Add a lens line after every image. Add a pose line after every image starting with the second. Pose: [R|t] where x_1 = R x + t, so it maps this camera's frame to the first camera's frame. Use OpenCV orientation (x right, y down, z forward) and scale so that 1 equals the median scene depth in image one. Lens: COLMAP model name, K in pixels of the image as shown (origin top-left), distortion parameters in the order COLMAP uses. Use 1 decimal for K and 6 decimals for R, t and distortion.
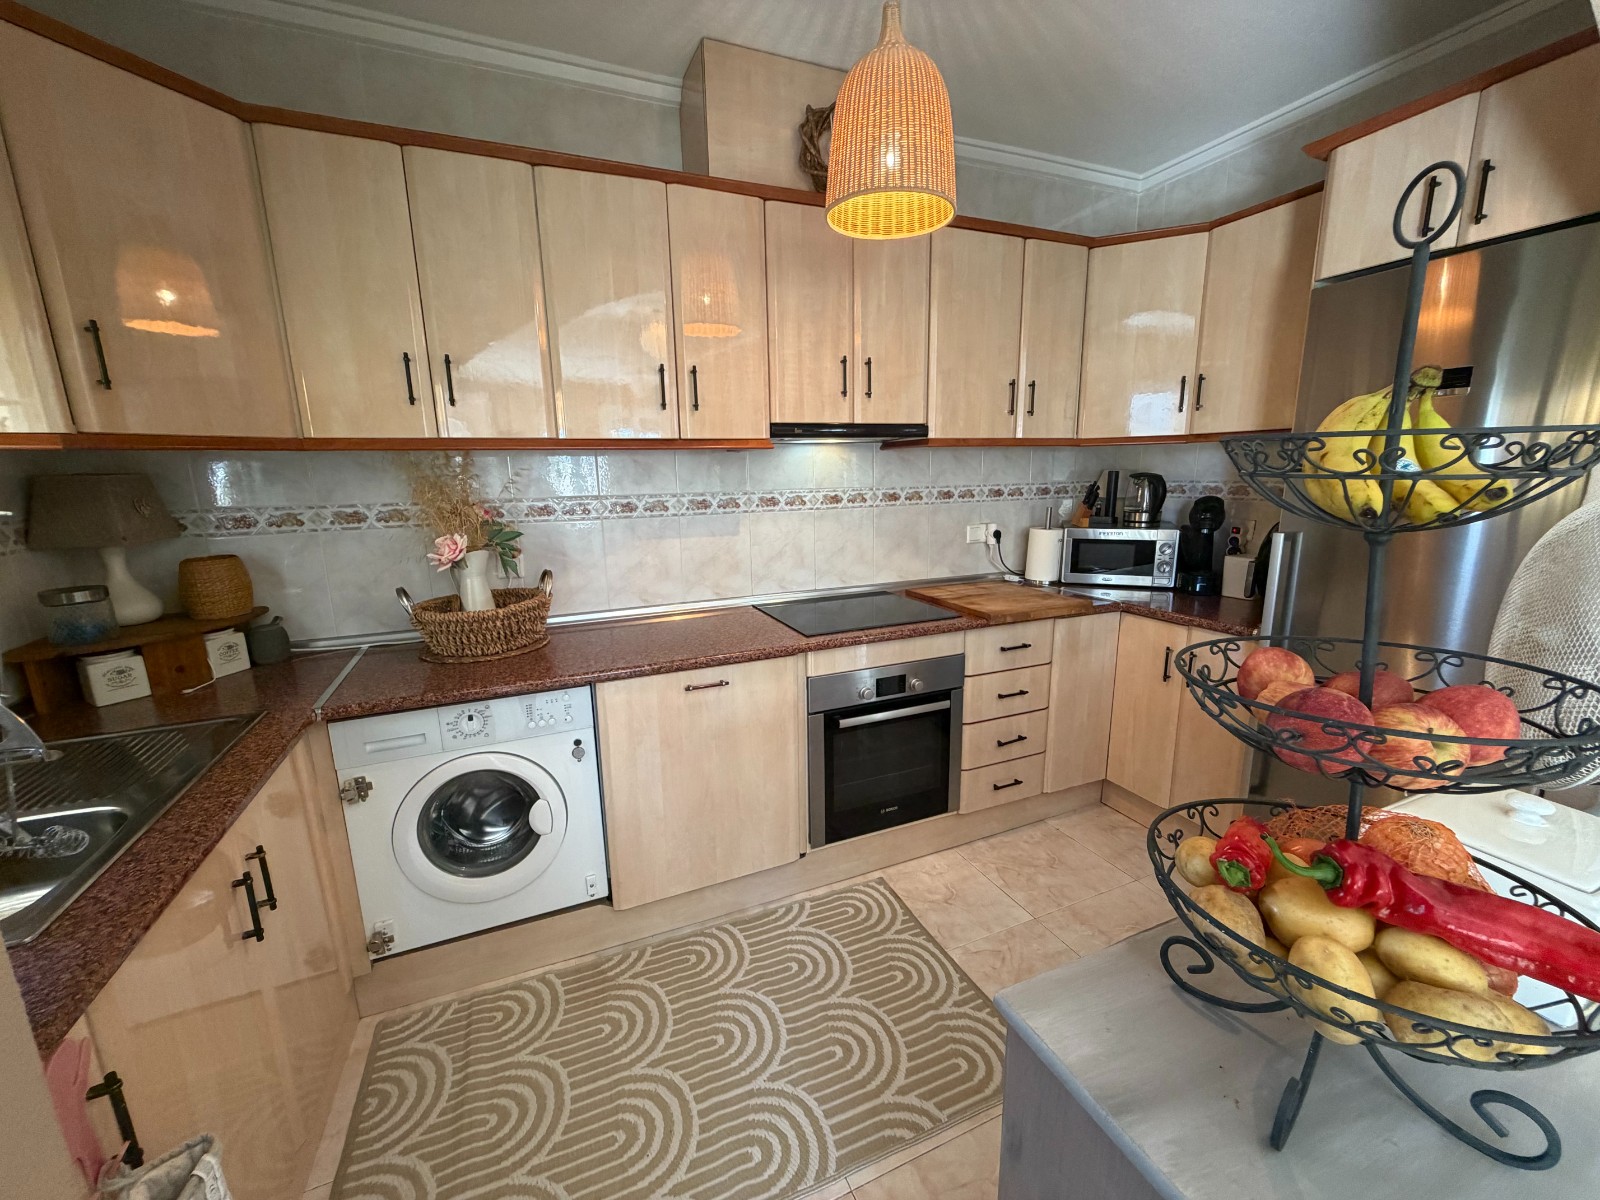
lens RADIAL K [[642.0, 0, 799.3], [0, 642.0, 603.2], [0, 0, 1]] dist [0.001313, -0.000421]
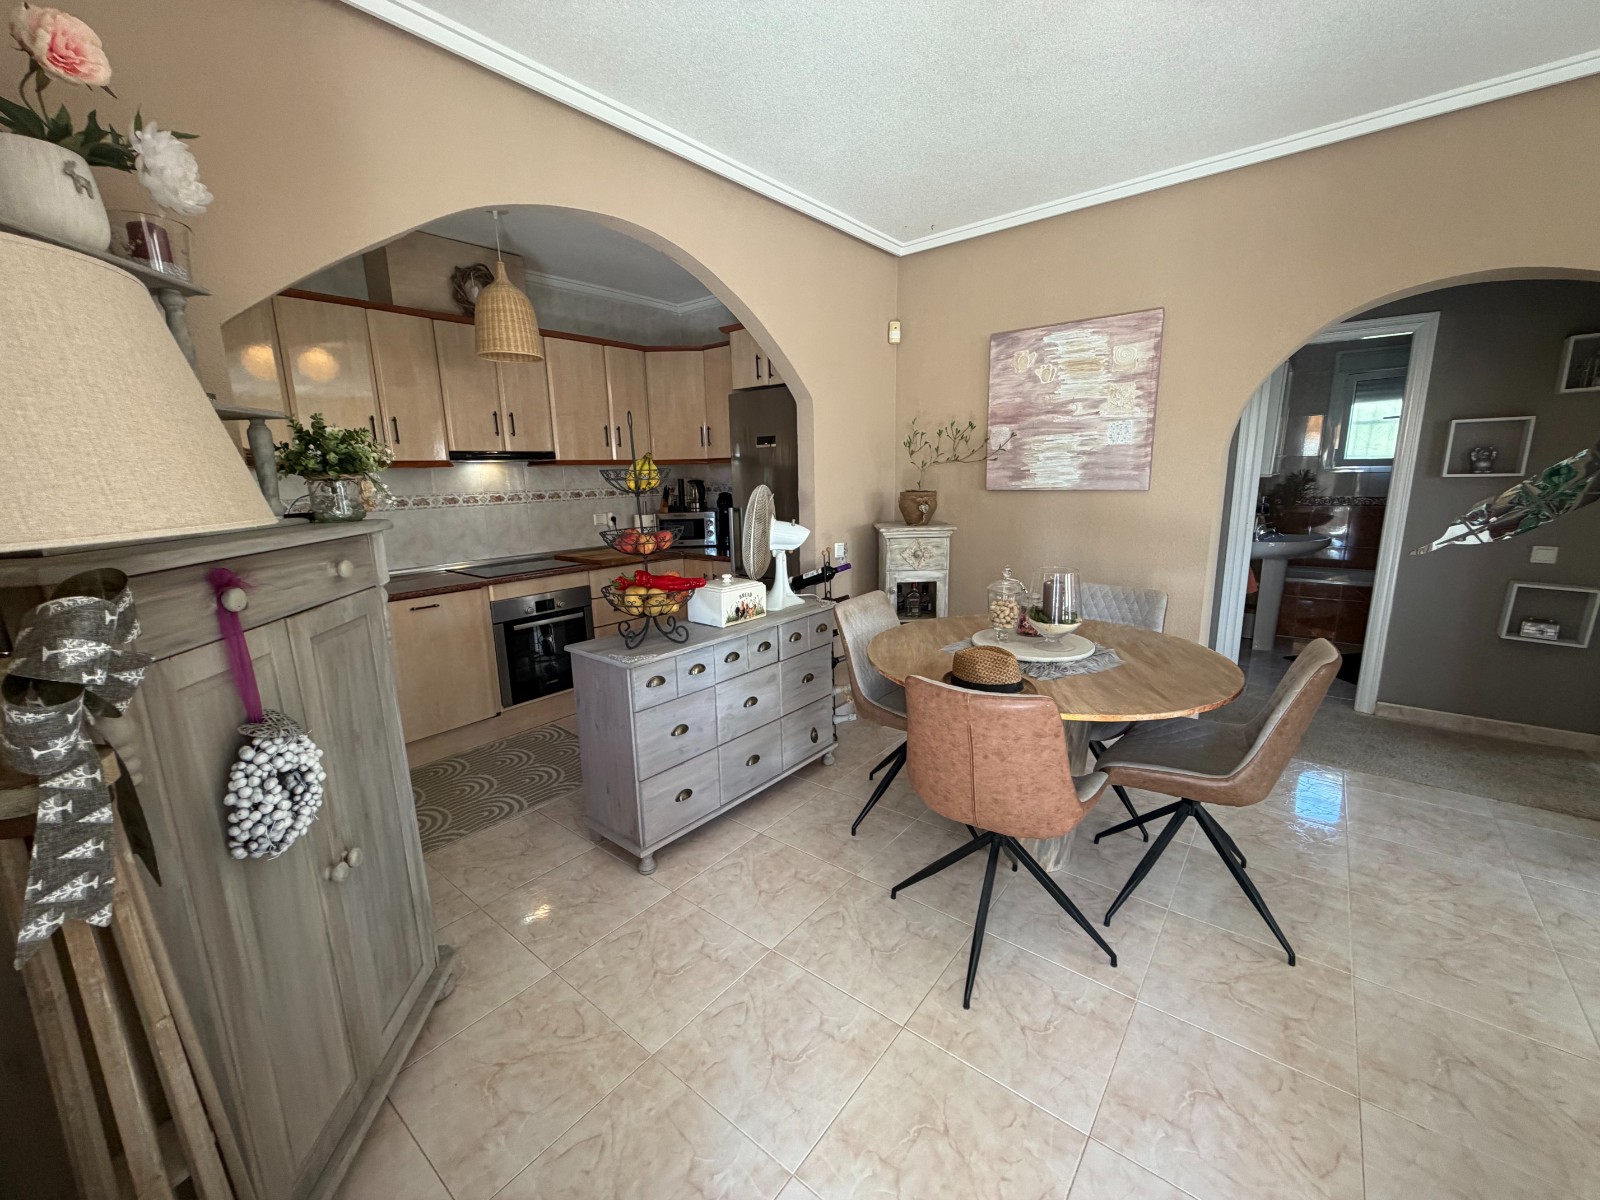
lens RADIAL K [[642.0, 0, 799.8], [0, 642.0, 600.7], [0, 0, 1]] dist [0.001313, -0.000421]
pose [[0.888142, -0.093237, 0.450011, -0.022069], [0.100591, 0.994899, 0.007604, 0.166822], [-0.448424, 0.038514, 0.892991, -0.805654]]
